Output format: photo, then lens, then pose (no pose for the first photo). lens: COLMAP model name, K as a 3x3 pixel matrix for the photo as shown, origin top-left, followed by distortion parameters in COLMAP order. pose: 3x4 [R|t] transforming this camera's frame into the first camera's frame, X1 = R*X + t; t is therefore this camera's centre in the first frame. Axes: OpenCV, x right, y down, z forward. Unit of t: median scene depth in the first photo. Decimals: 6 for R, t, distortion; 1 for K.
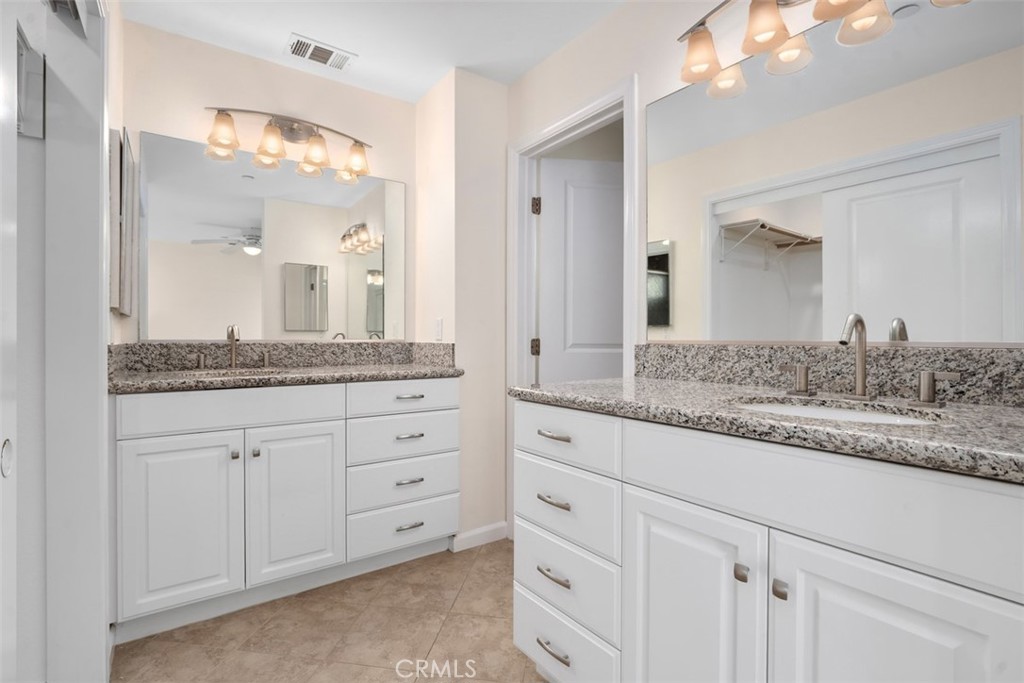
lens RADIAL K [[470.4, 0, 511.4], [0, 470.4, 340.9], [0, 0, 1]] dist [-0.009411, 0.000558]
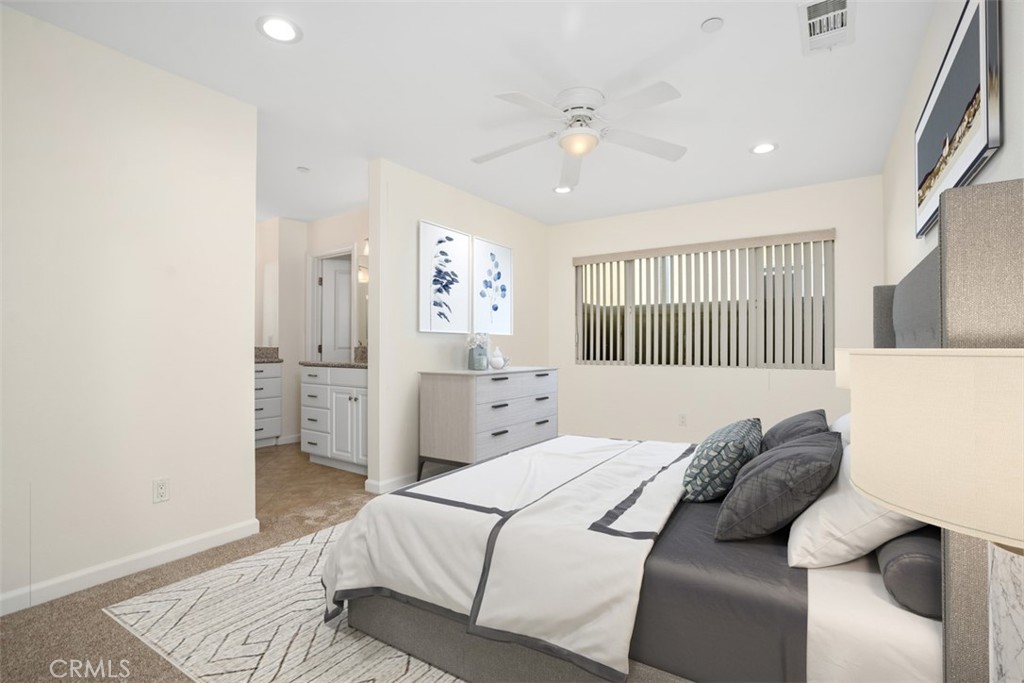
lens RADIAL K [[470.4, 0, 513.0], [0, 470.4, 343.0], [0, 0, 1]] dist [-0.009411, 0.000558]
pose [[0.940185, -0.005343, 0.340623, 0.155077], [0.006451, 0.999977, -0.002123, -0.003798], [-0.340604, 0.004193, 0.940198, -1.365212]]
